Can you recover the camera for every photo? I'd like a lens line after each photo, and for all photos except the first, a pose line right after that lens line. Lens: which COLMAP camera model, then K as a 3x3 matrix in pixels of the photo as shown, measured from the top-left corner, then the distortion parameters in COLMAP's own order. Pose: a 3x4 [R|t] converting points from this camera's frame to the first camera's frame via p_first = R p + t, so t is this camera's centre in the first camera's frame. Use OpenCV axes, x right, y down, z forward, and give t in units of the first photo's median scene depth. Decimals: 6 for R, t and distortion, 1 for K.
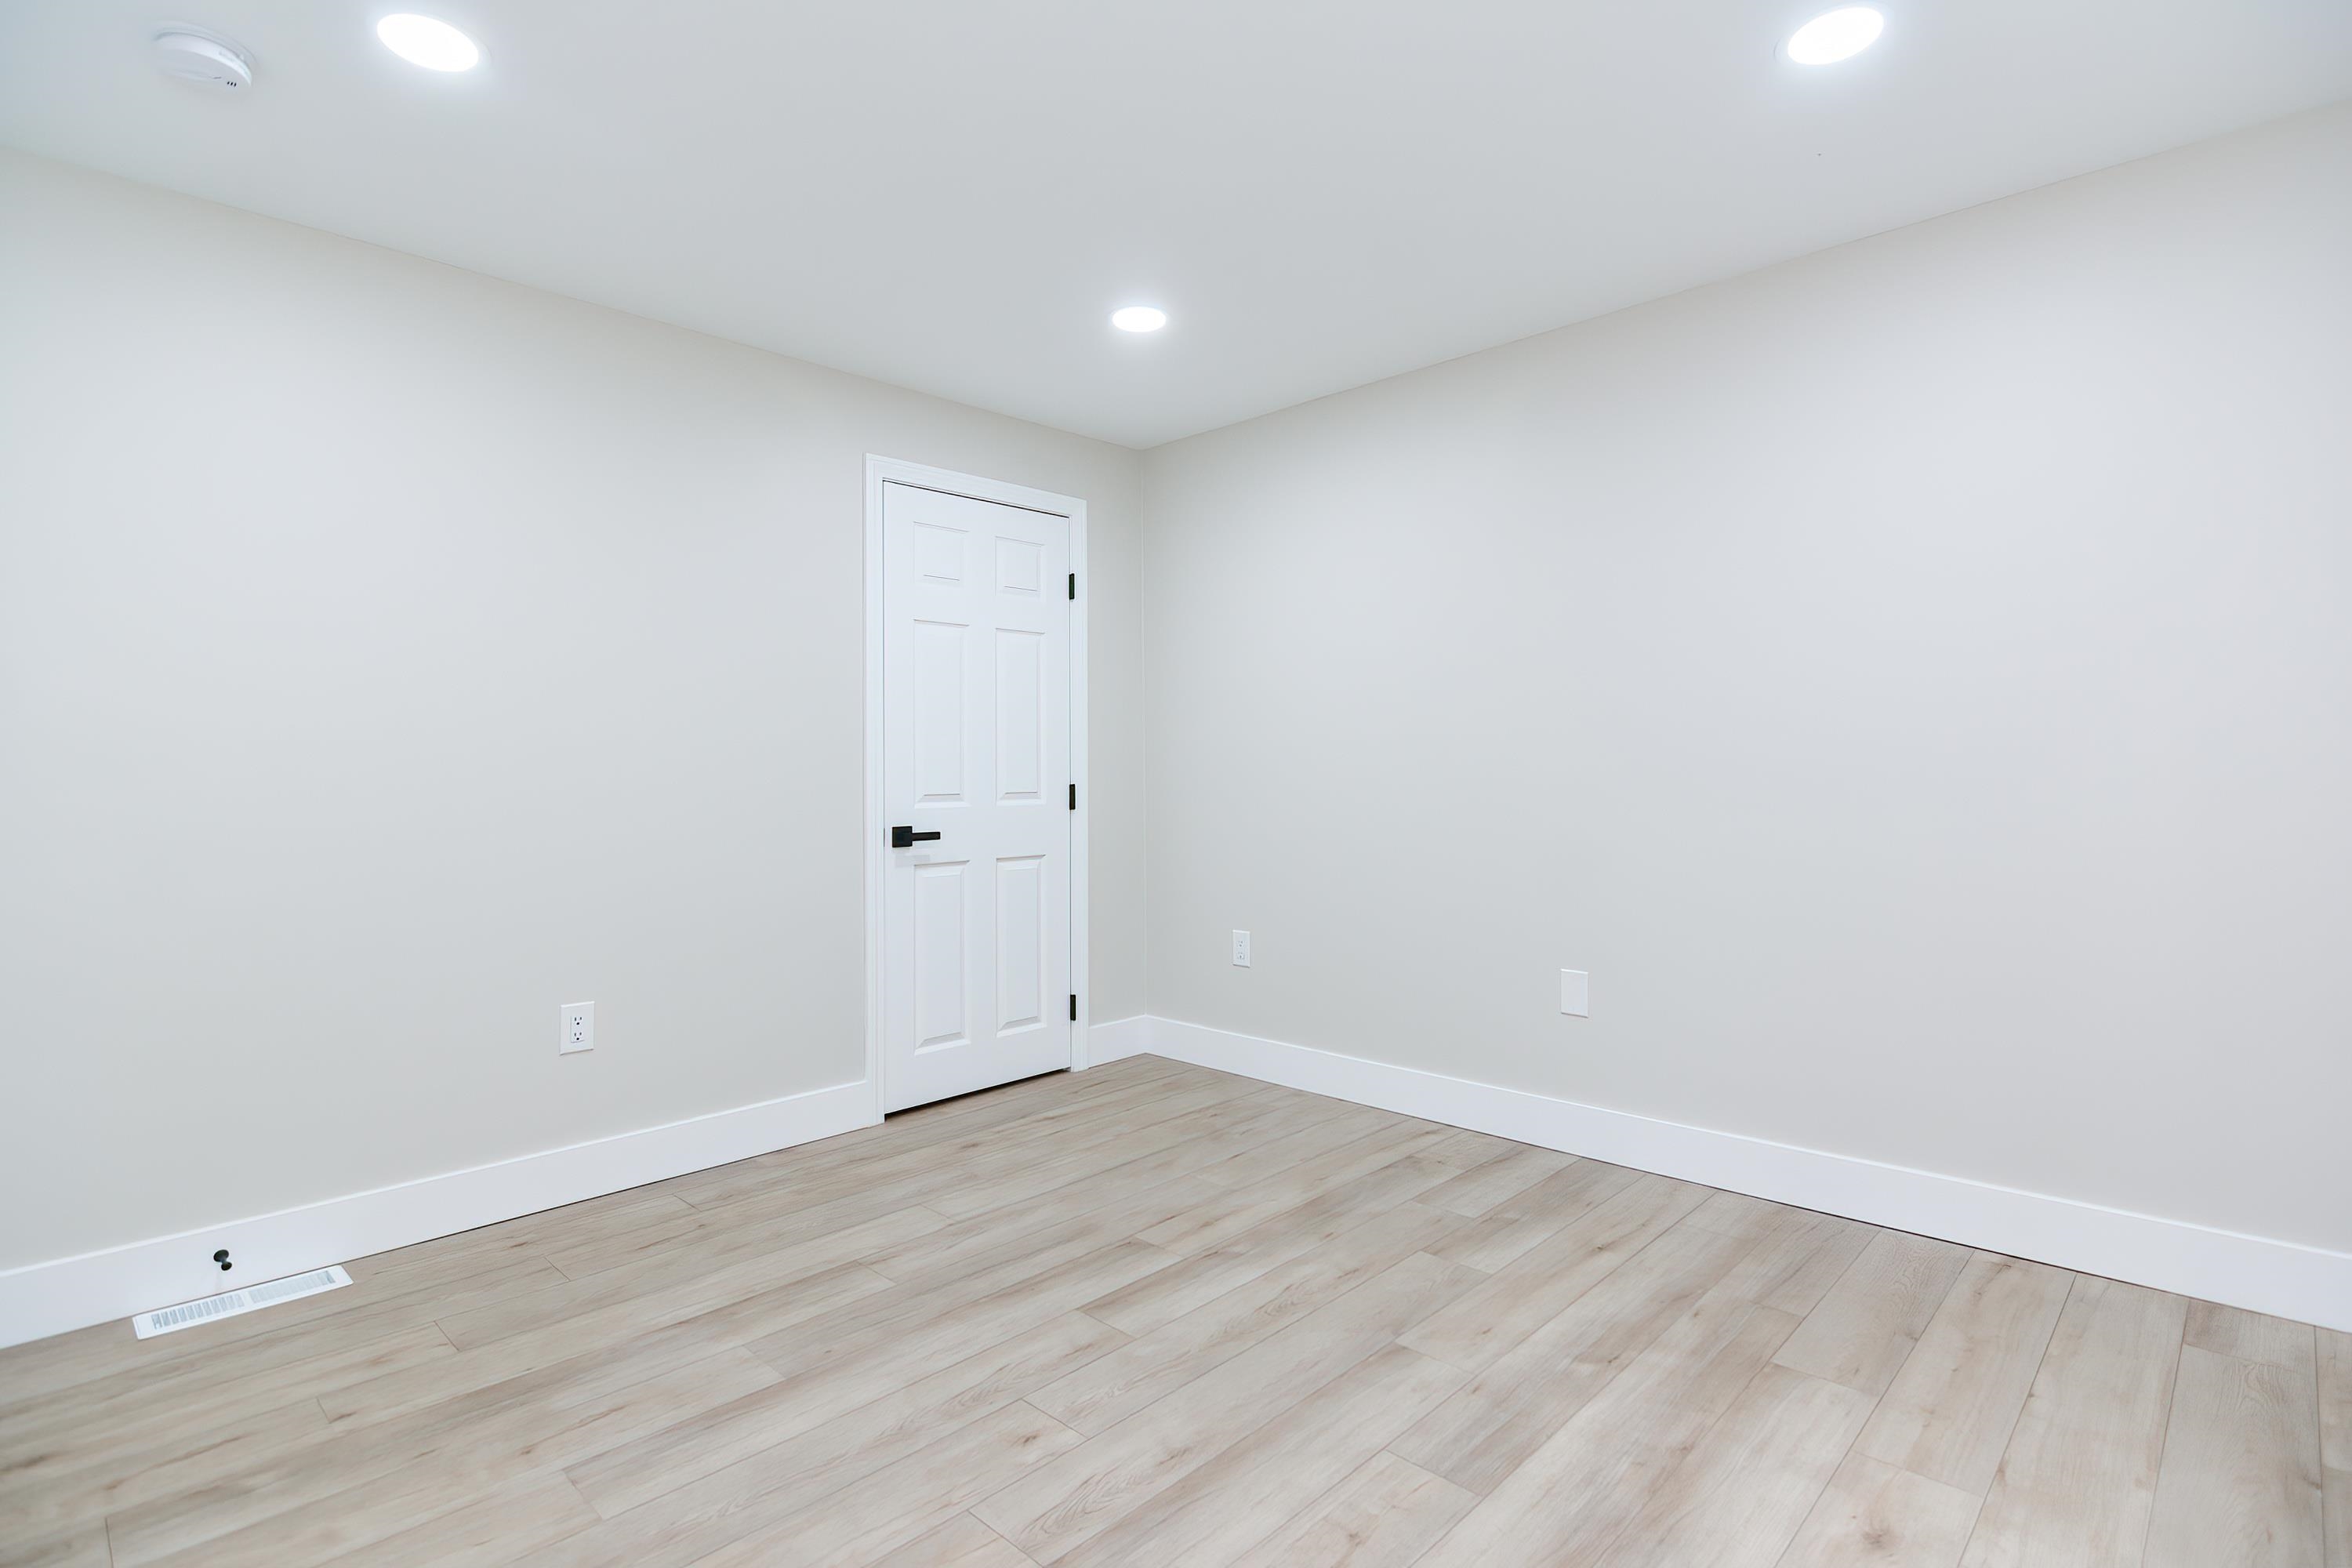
lens RADIAL K [[1150.5, 0, 1176.0], [0, 1150.5, 784.0], [0, 0, 1]] dist [-0.003495, -0.000846]
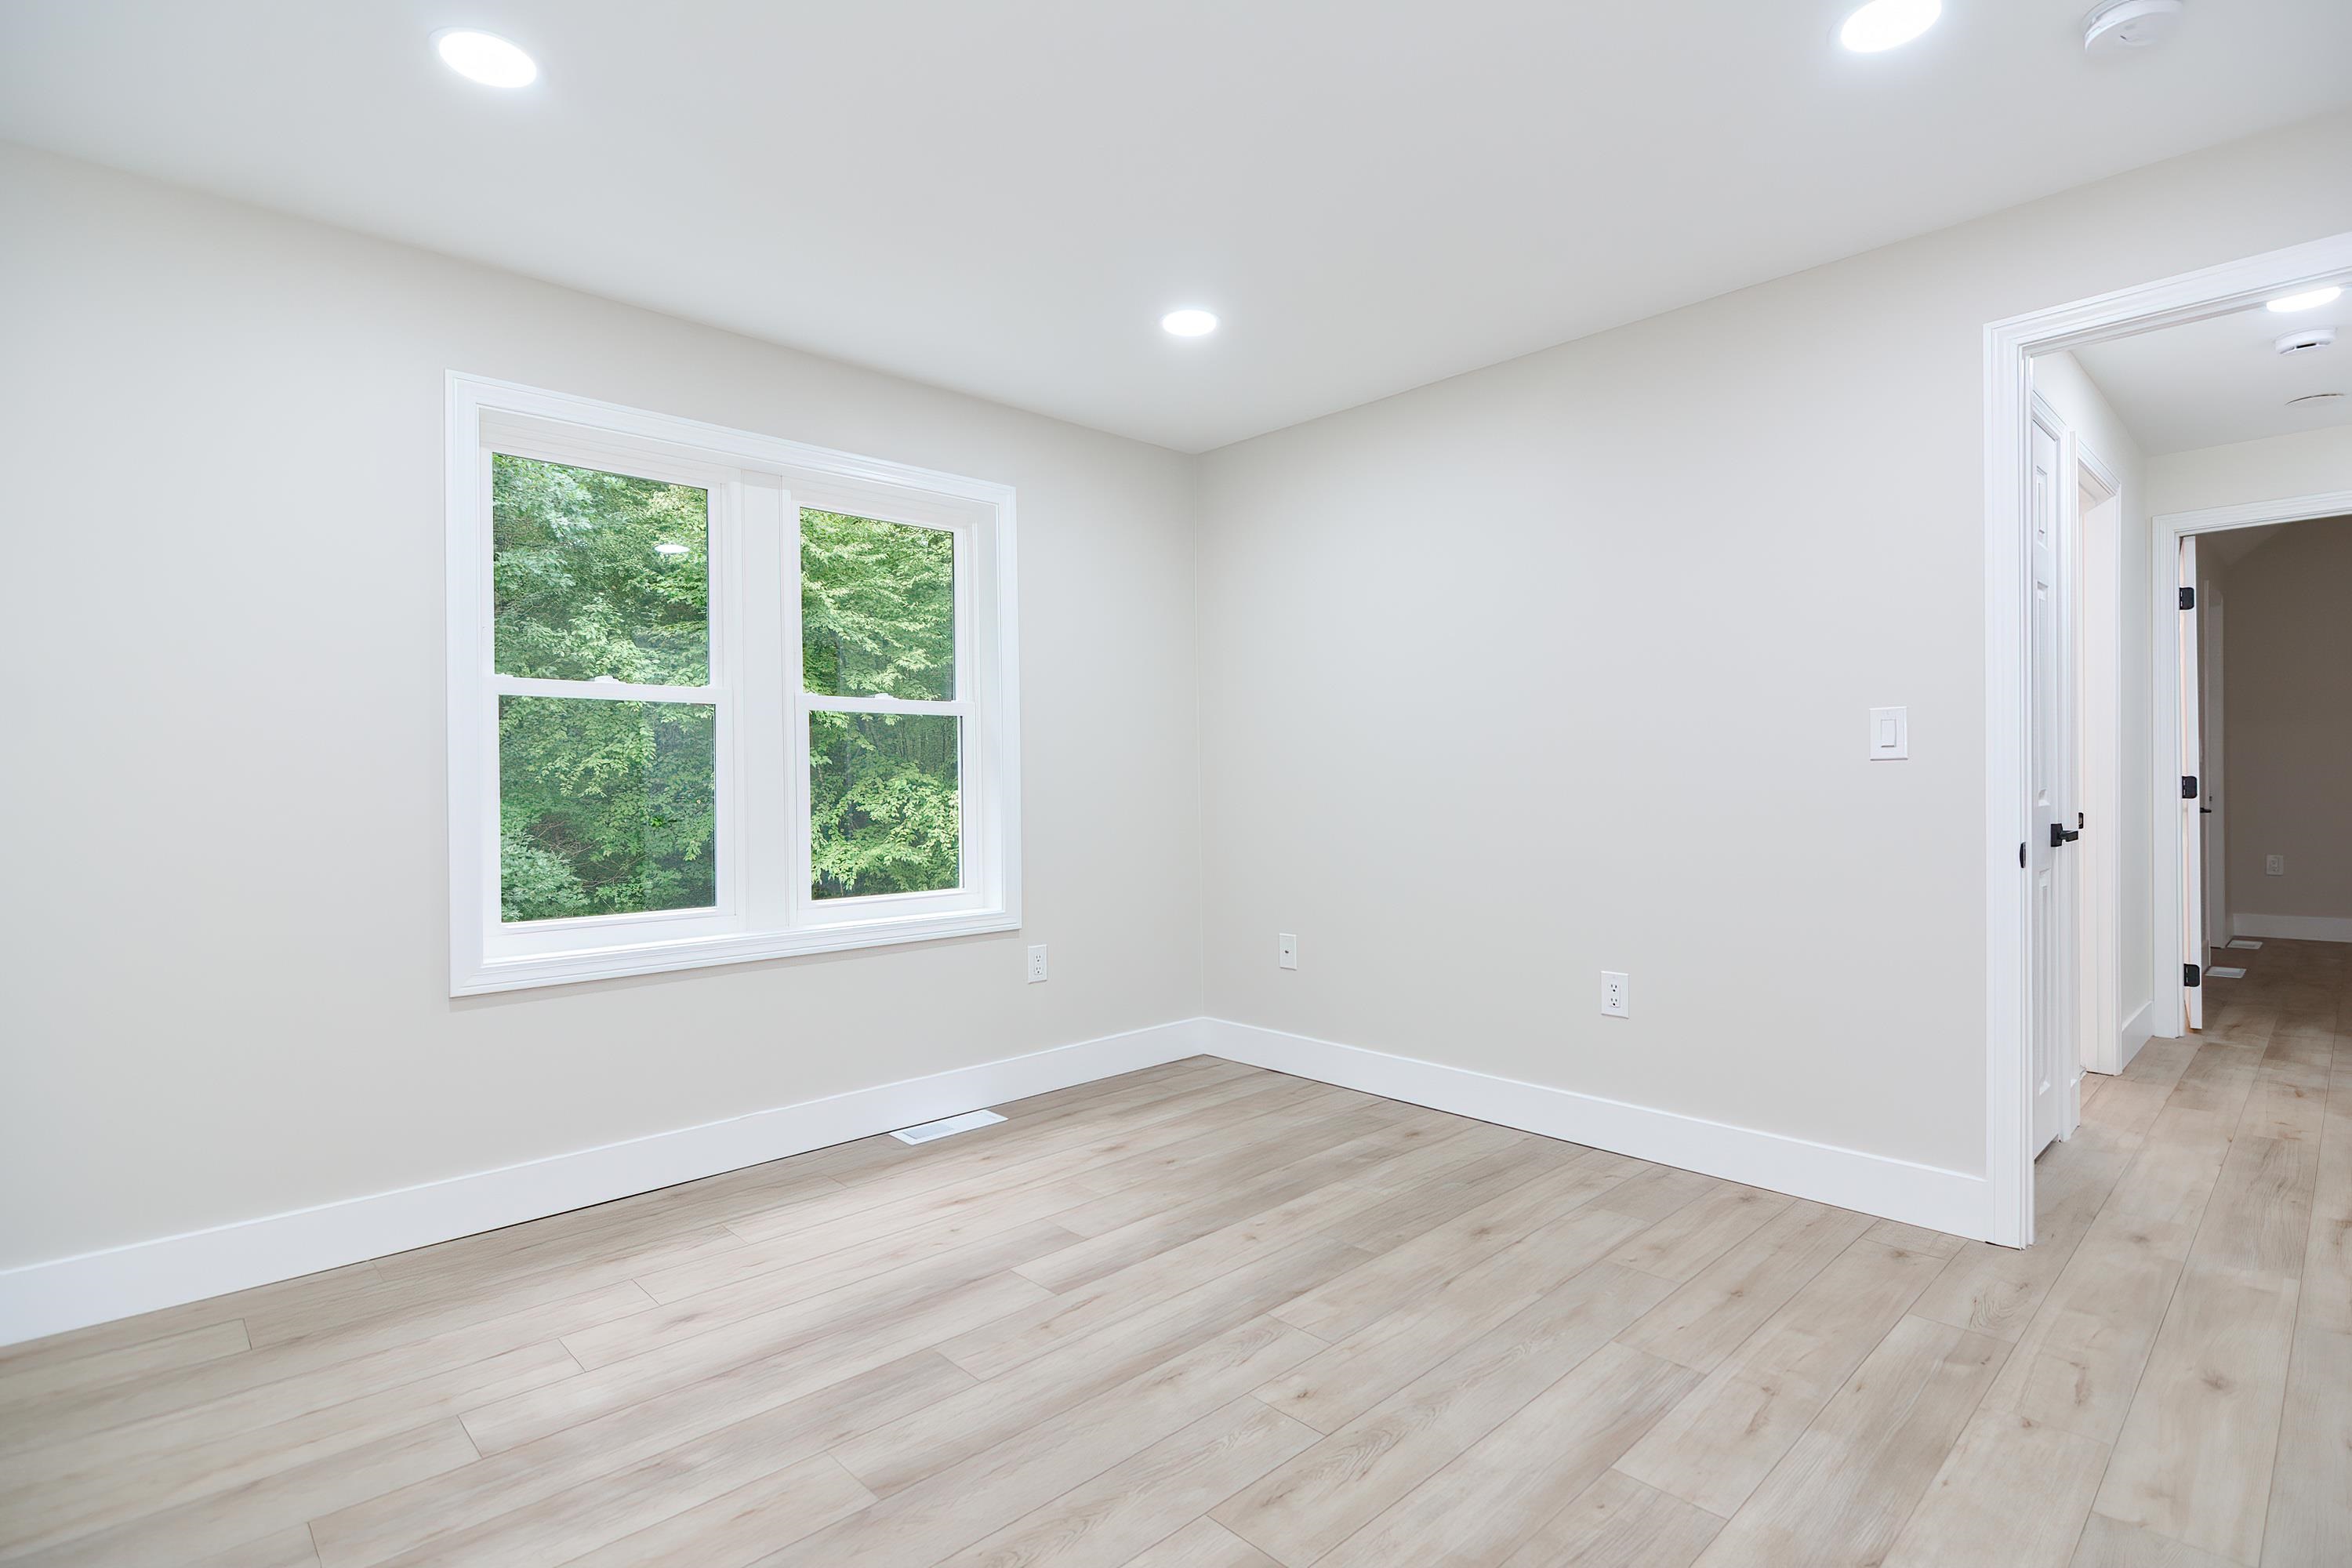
lens RADIAL K [[1150.5, 0, 1176.0], [0, 1150.5, 784.0], [0, 0, 1]] dist [-0.003495, -0.000846]
pose [[-0.998747, 0.020051, 0.045856, -0.067602], [0.020238, 0.999789, 0.003607, -0.003555], [-0.045774, 0.004531, -0.998942, 1.998950]]
